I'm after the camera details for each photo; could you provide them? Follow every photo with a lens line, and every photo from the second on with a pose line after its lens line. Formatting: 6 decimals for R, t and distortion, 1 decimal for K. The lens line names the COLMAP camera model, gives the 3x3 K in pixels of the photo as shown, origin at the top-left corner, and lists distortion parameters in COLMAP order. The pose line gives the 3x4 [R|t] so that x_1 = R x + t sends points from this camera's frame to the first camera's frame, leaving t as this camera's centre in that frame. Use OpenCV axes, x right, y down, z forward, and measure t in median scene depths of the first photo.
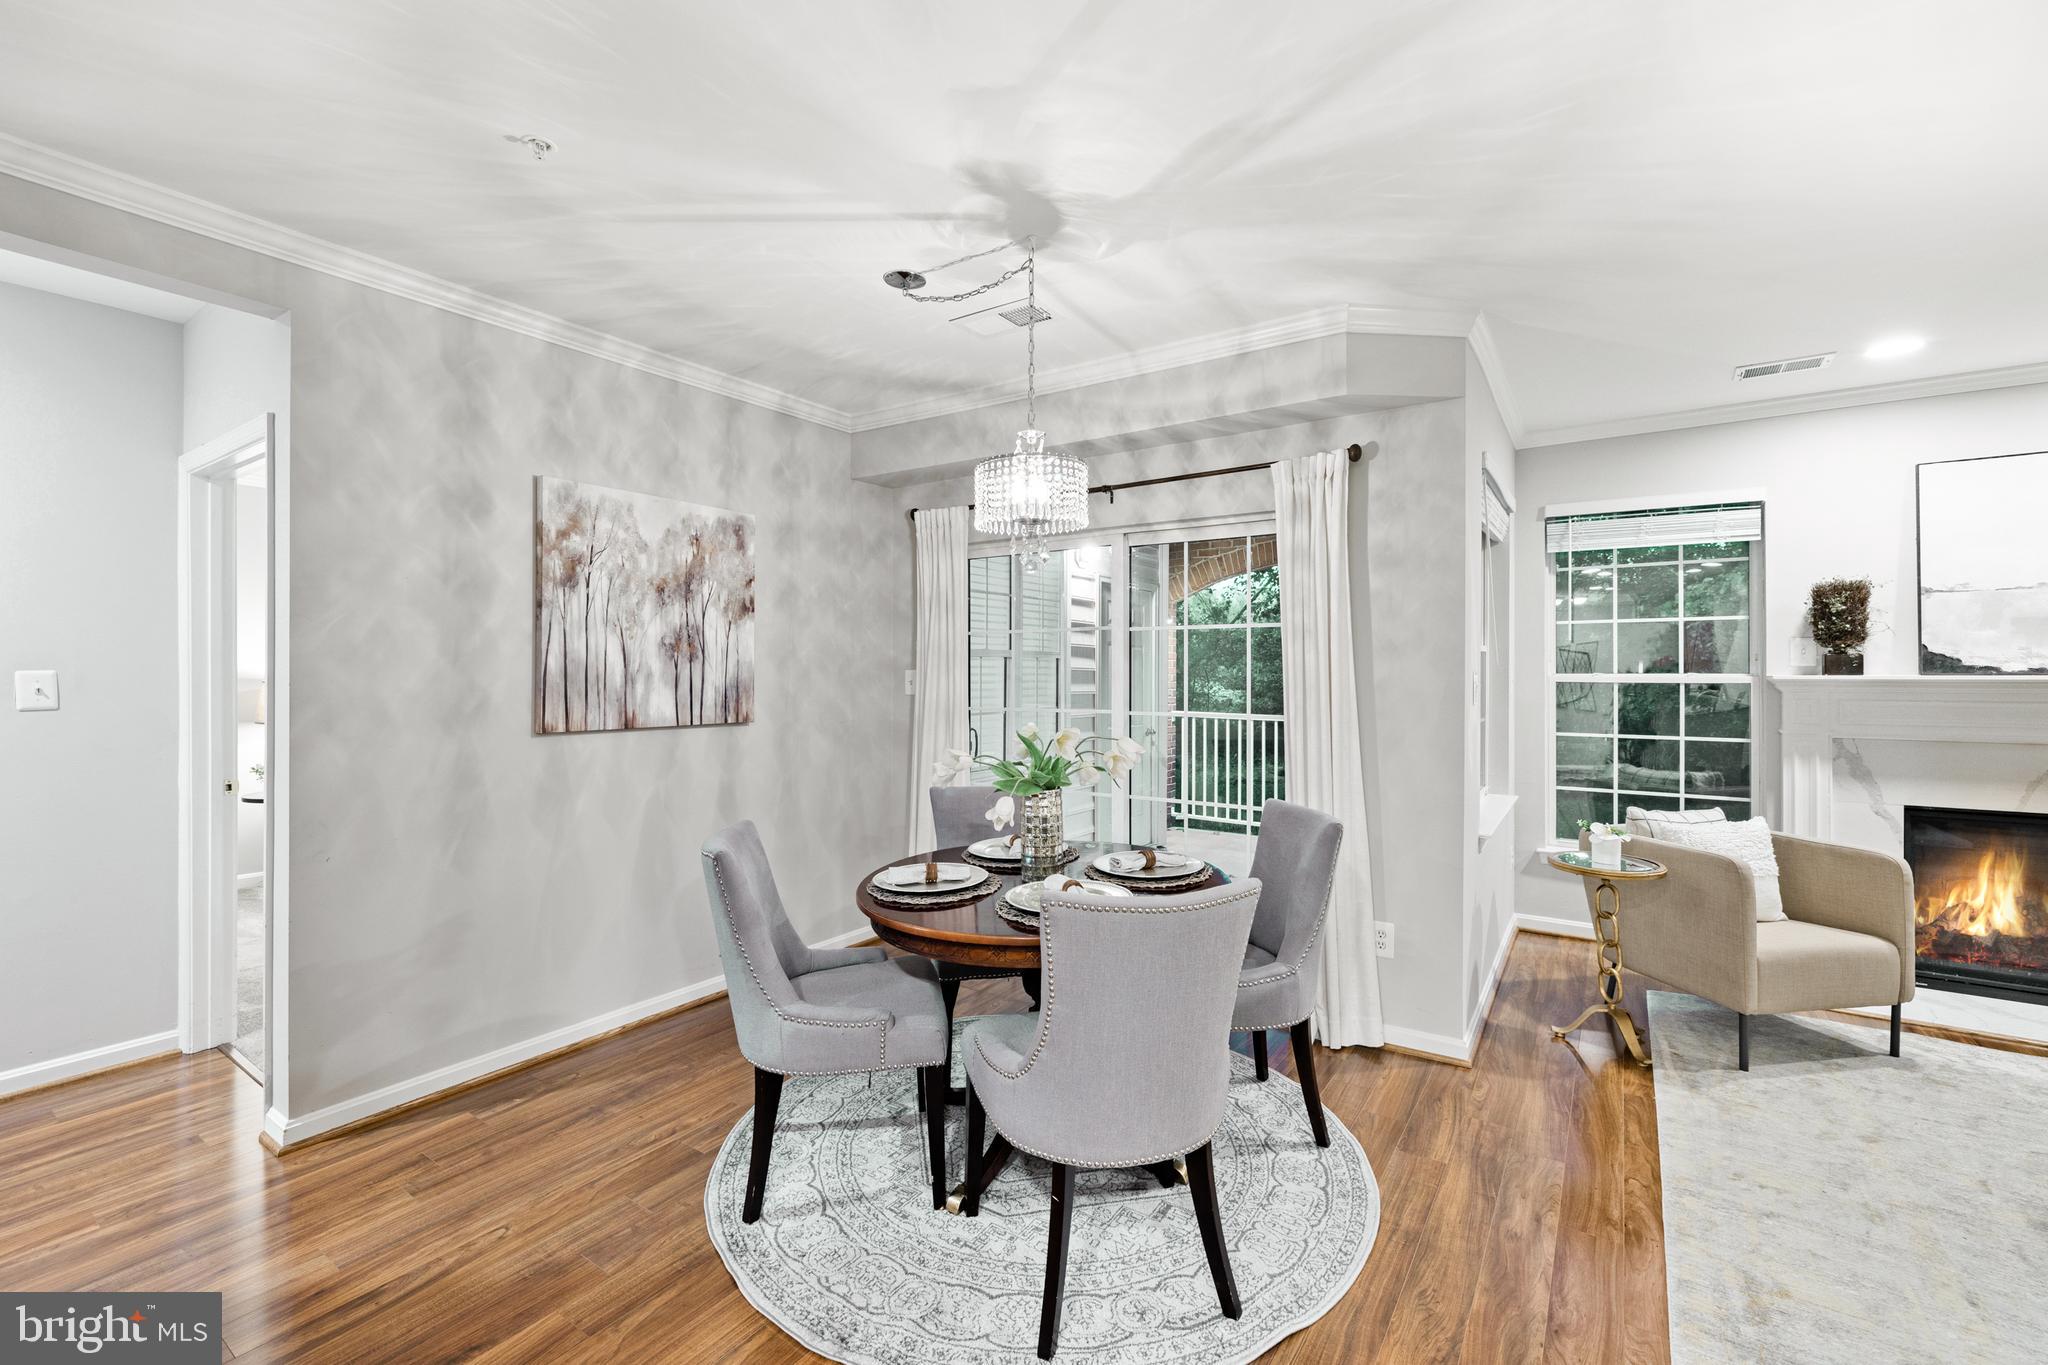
lens RADIAL K [[861.0, 0, 1020.2], [0, 861.0, 674.0], [0, 0, 1]] dist [0.000784, -0.000332]
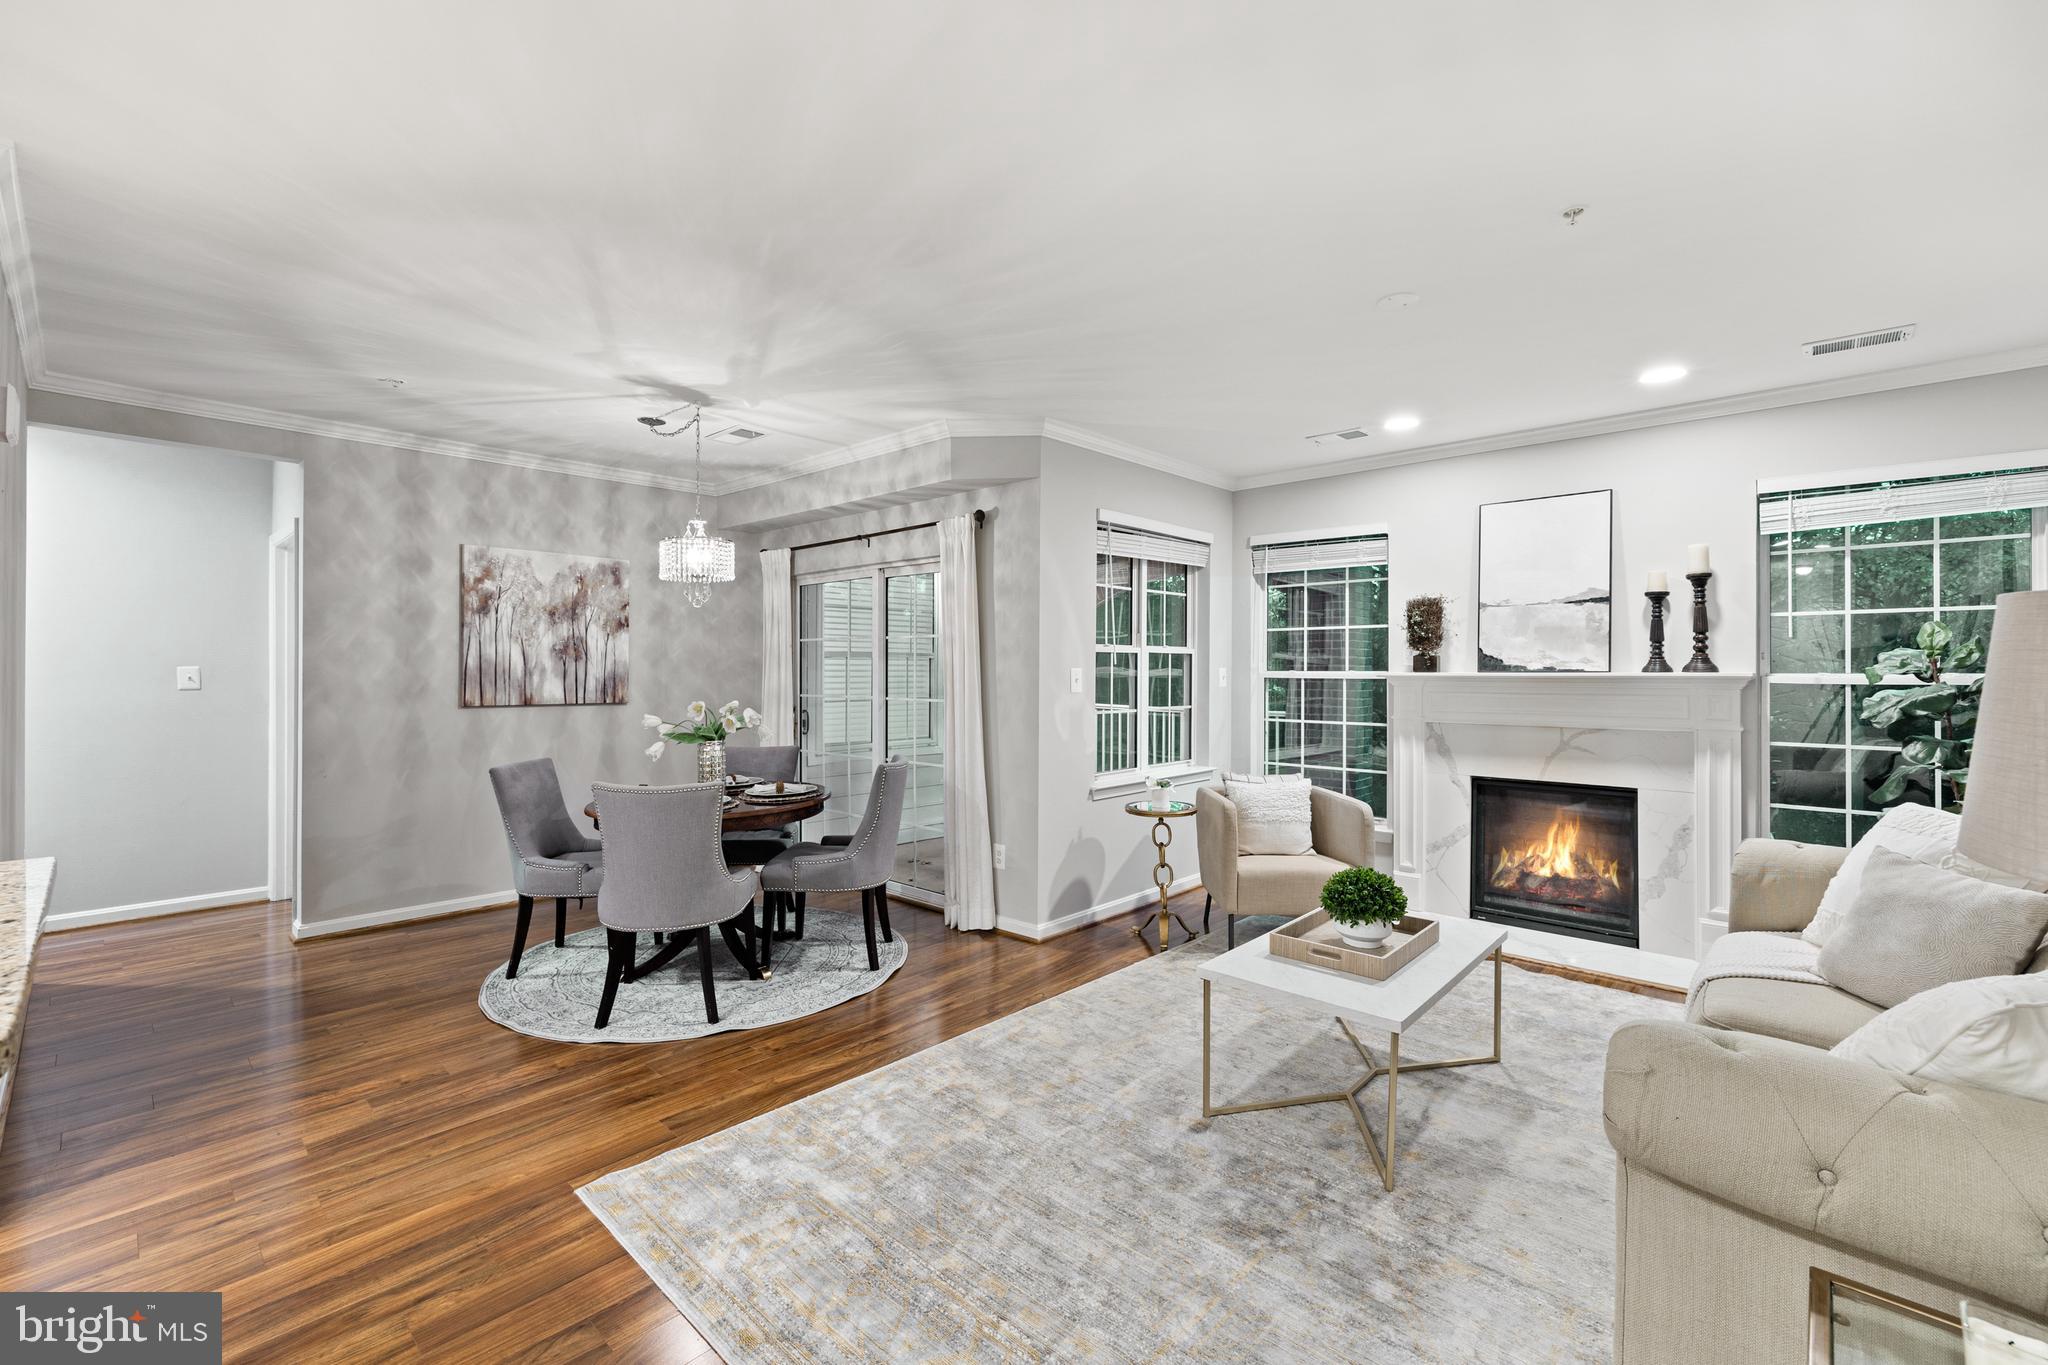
lens RADIAL K [[861.0, 0, 1028.8], [0, 861.0, 670.9], [0, 0, 1]] dist [0.000784, -0.000332]
pose [[0.989715, 0.002094, -0.143035, 0.657114], [-0.002285, 0.999997, -0.001172, 0.002778], [0.143032, 0.001487, 0.989717, -0.395826]]
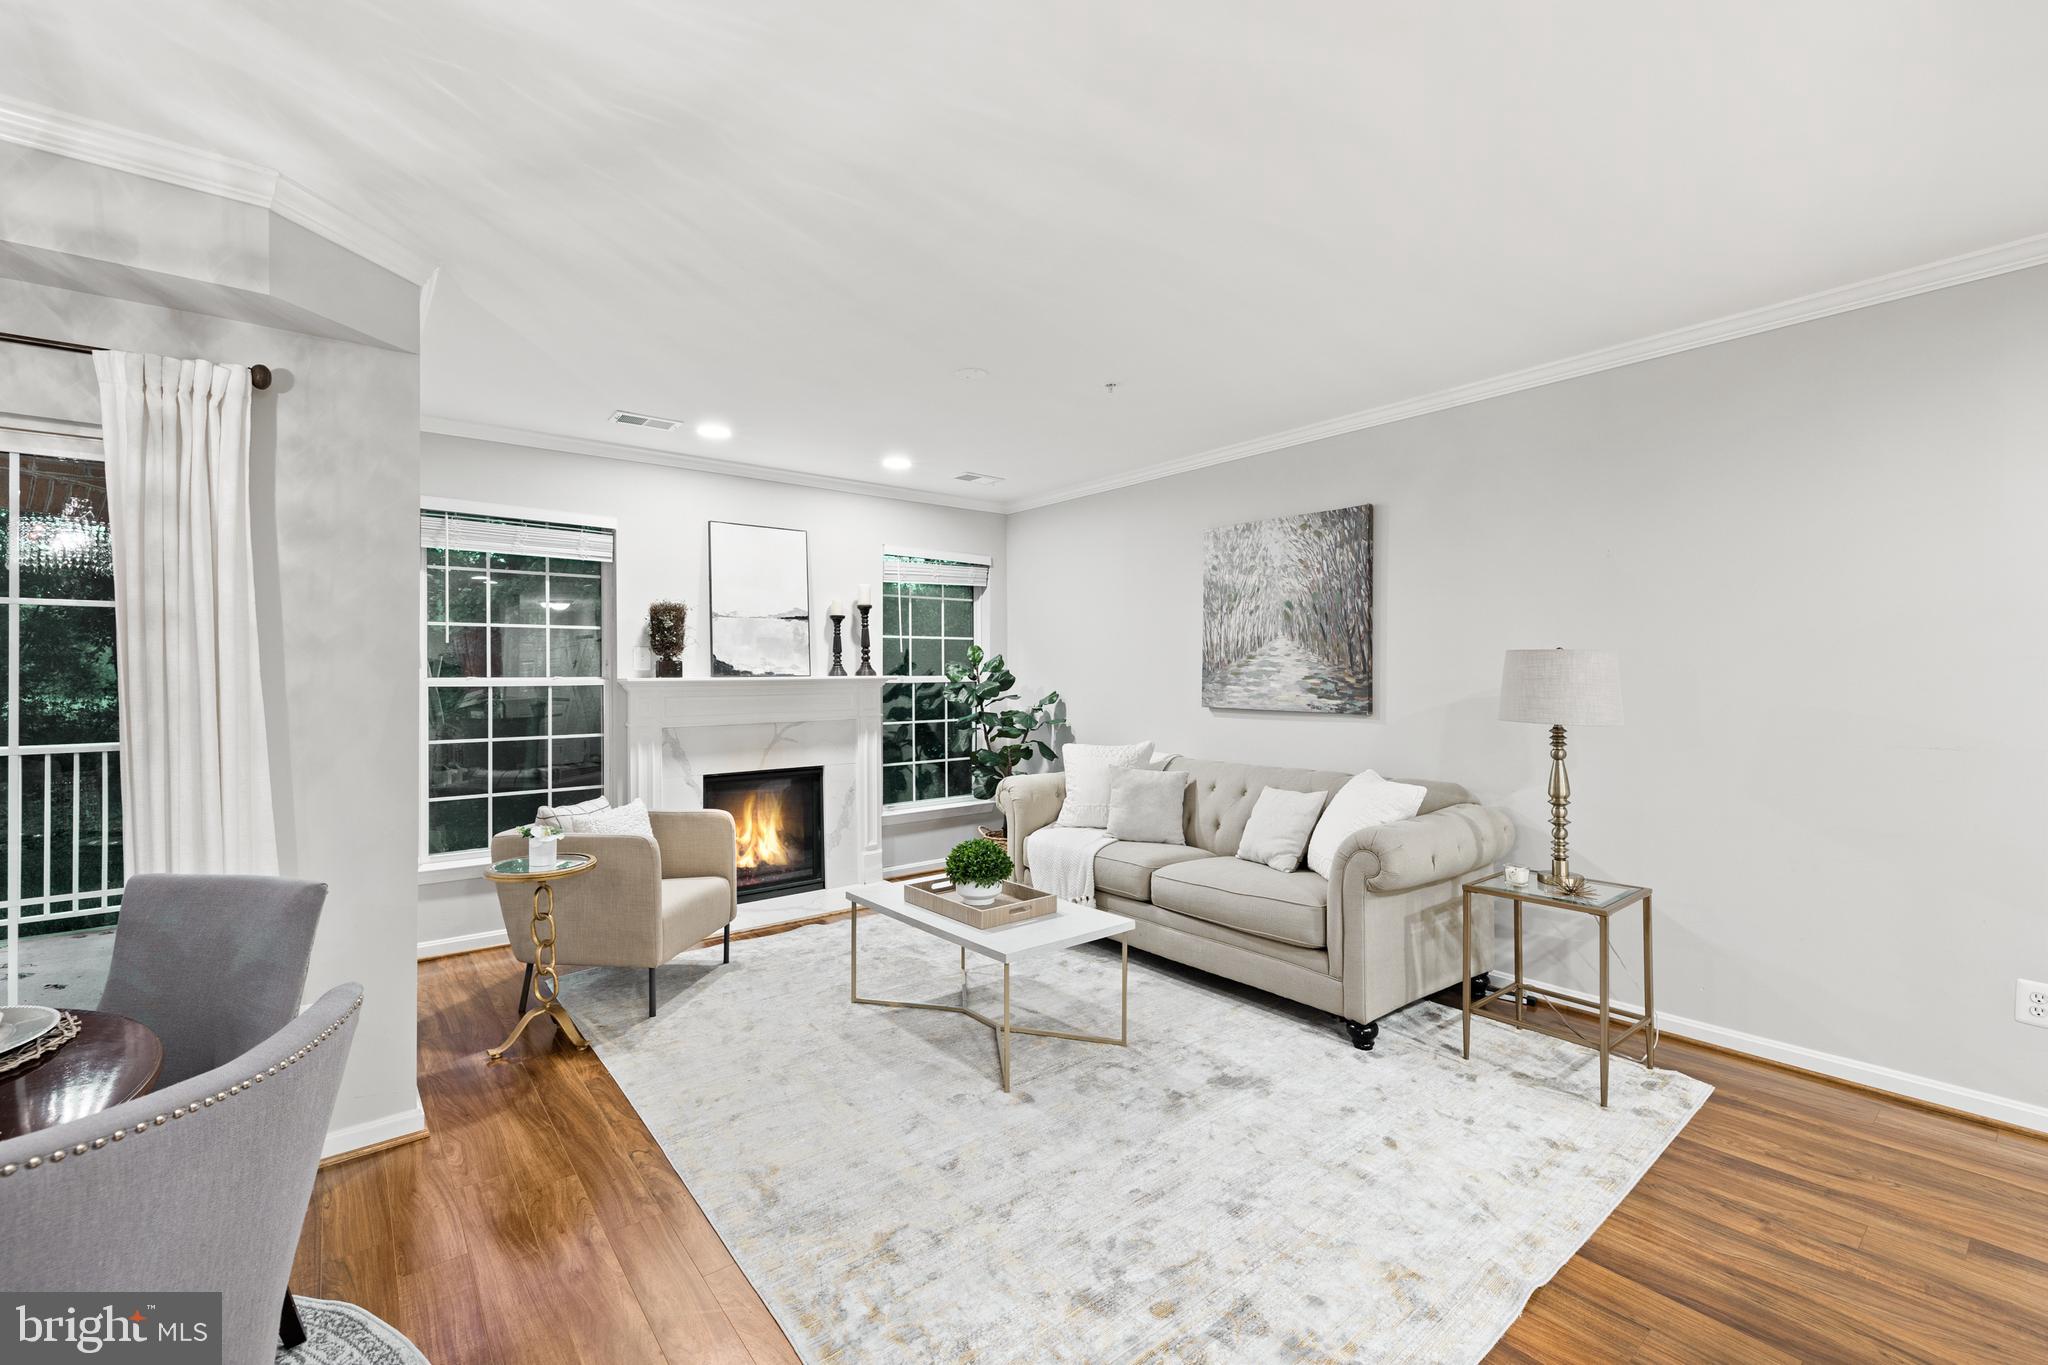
lens RADIAL K [[861.0, 0, 1026.5], [0, 861.0, 669.9], [0, 0, 1]] dist [0.000784, -0.000332]
pose [[0.283963, 0.002808, 0.958831, -0.124015], [0.007287, 0.999961, -0.005087, 0.000582], [-0.958807, 0.008431, 0.283932, 0.166196]]
